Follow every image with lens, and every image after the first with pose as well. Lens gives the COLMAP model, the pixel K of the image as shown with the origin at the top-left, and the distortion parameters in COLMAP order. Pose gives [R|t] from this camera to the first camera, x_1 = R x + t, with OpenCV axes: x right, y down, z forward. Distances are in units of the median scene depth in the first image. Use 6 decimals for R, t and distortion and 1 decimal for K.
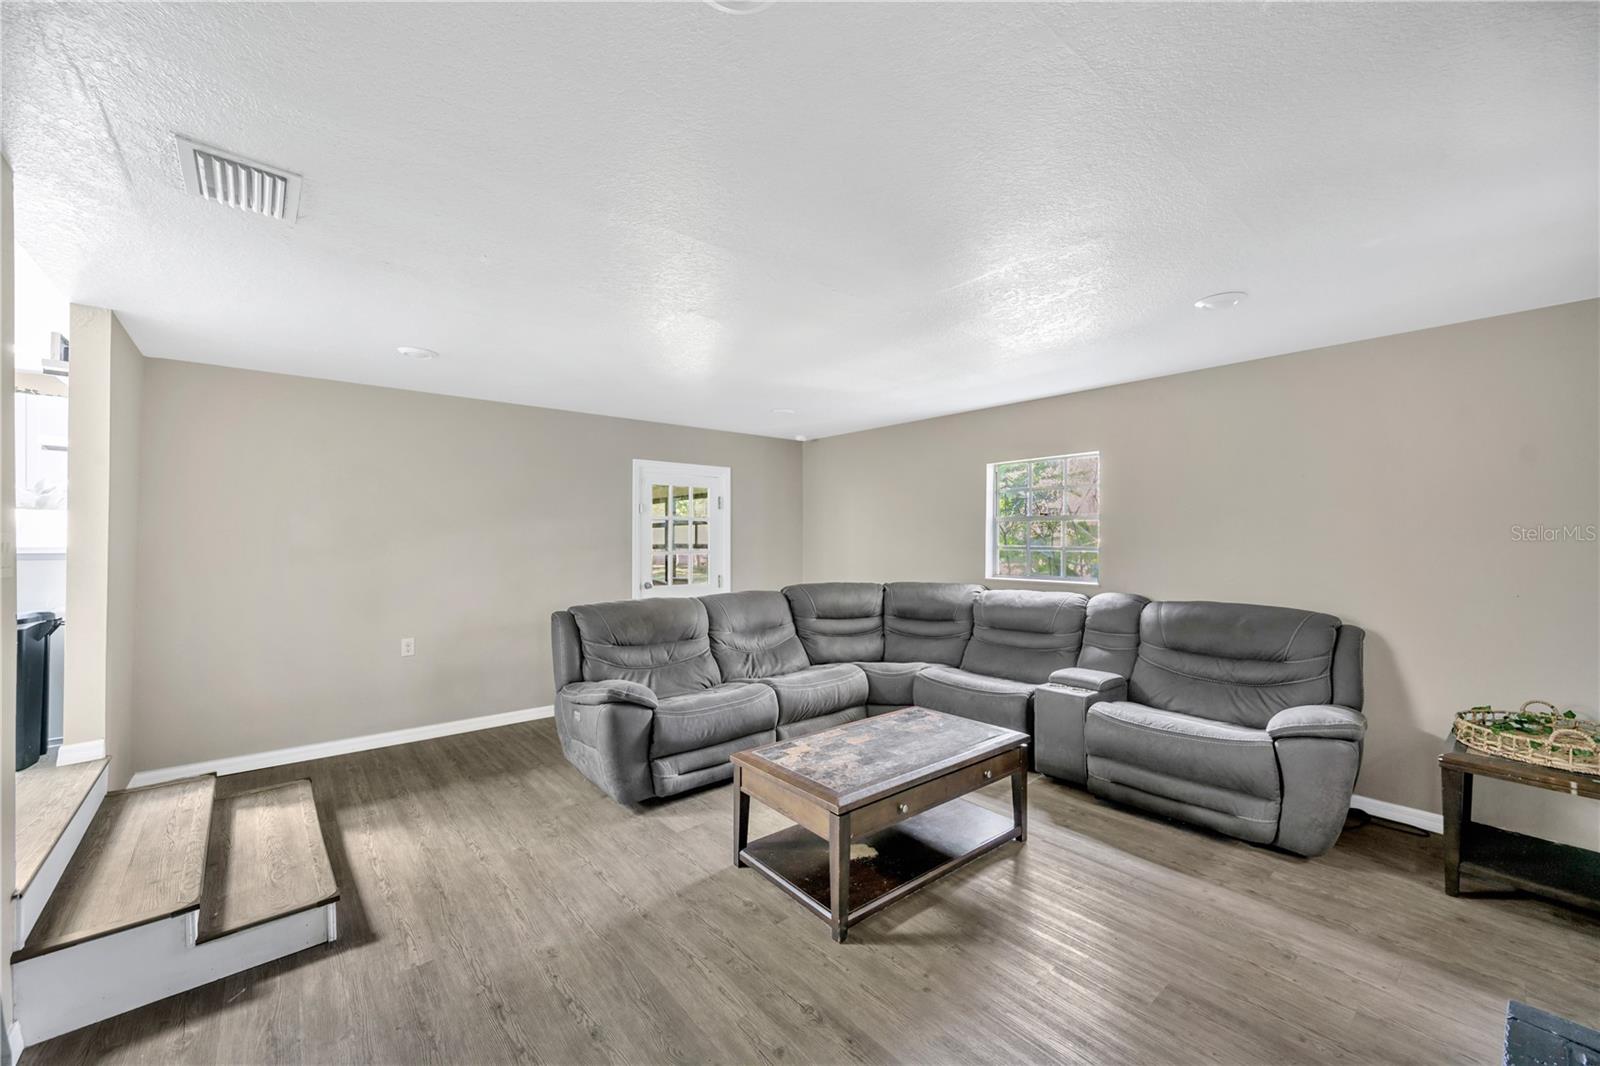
lens RADIAL K [[623.4, 0, 803.9], [0, 623.4, 533.8], [0, 0, 1]] dist [-0.001443, -0.000076]
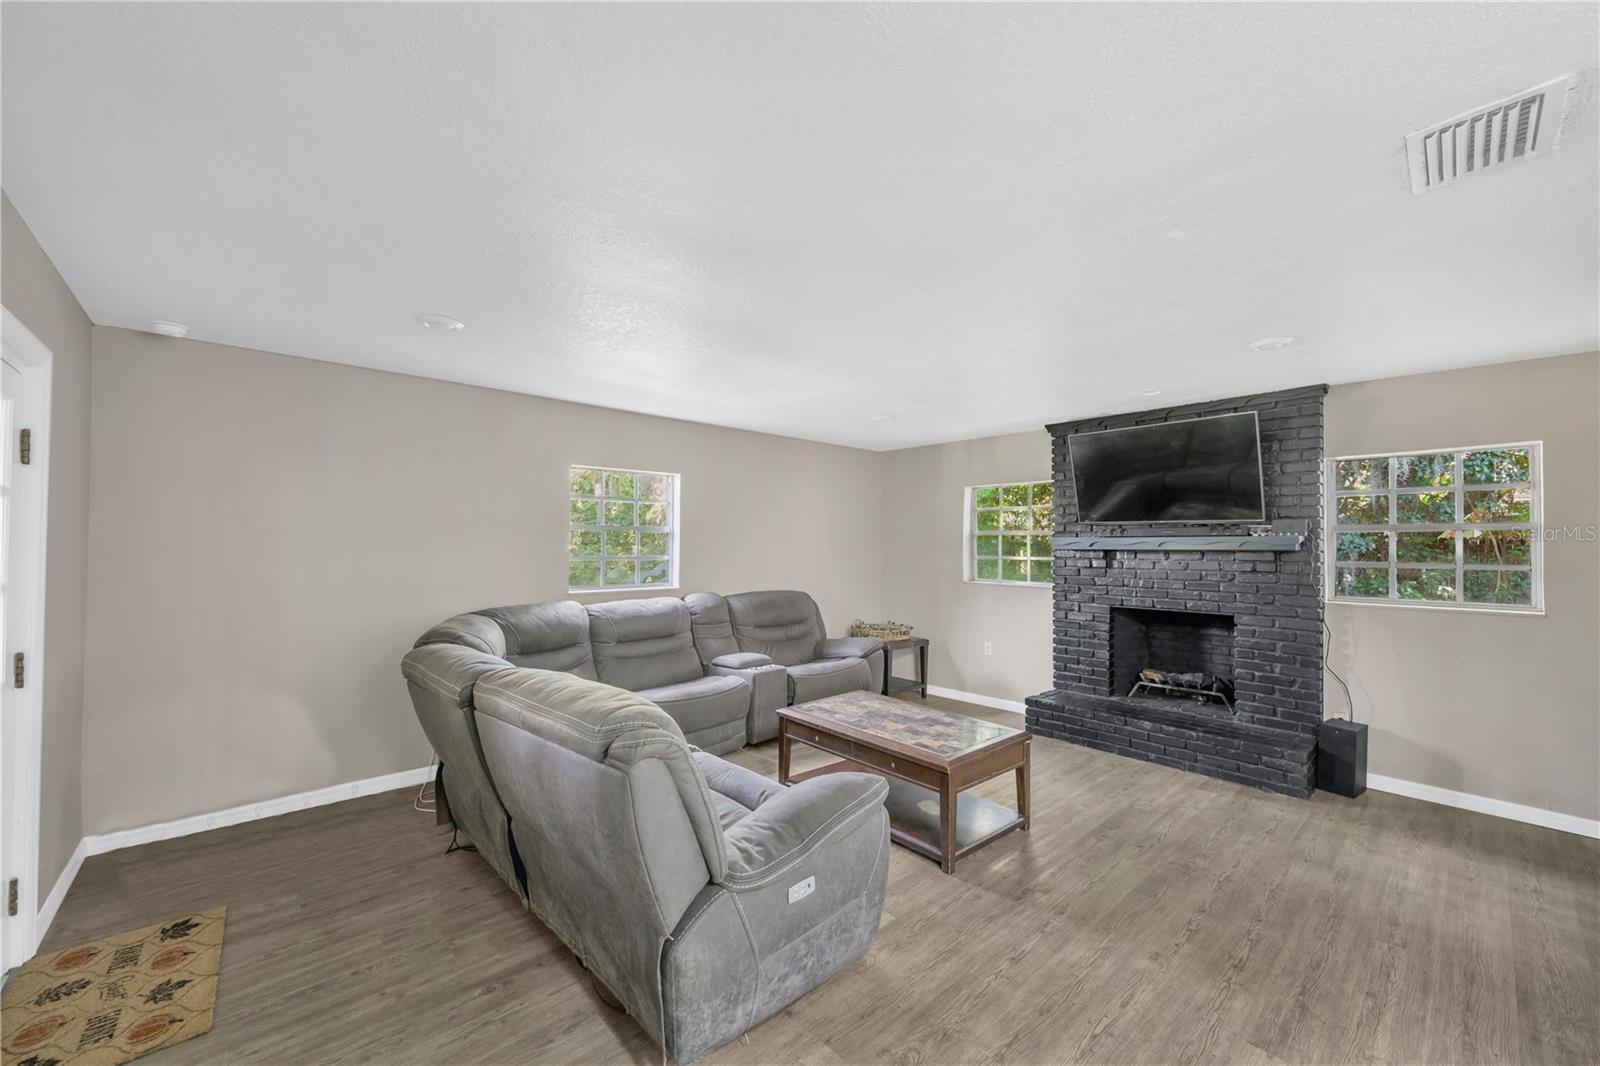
lens RADIAL K [[623.4, 0, 803.9], [0, 623.4, 533.8], [0, 0, 1]] dist [-0.001443, -0.000076]
pose [[-0.036215, 0.020487, 0.999134, -1.092837], [-0.008441, 0.999748, -0.020806, 0.002847], [-0.999308, -0.009187, -0.036033, 1.245711]]
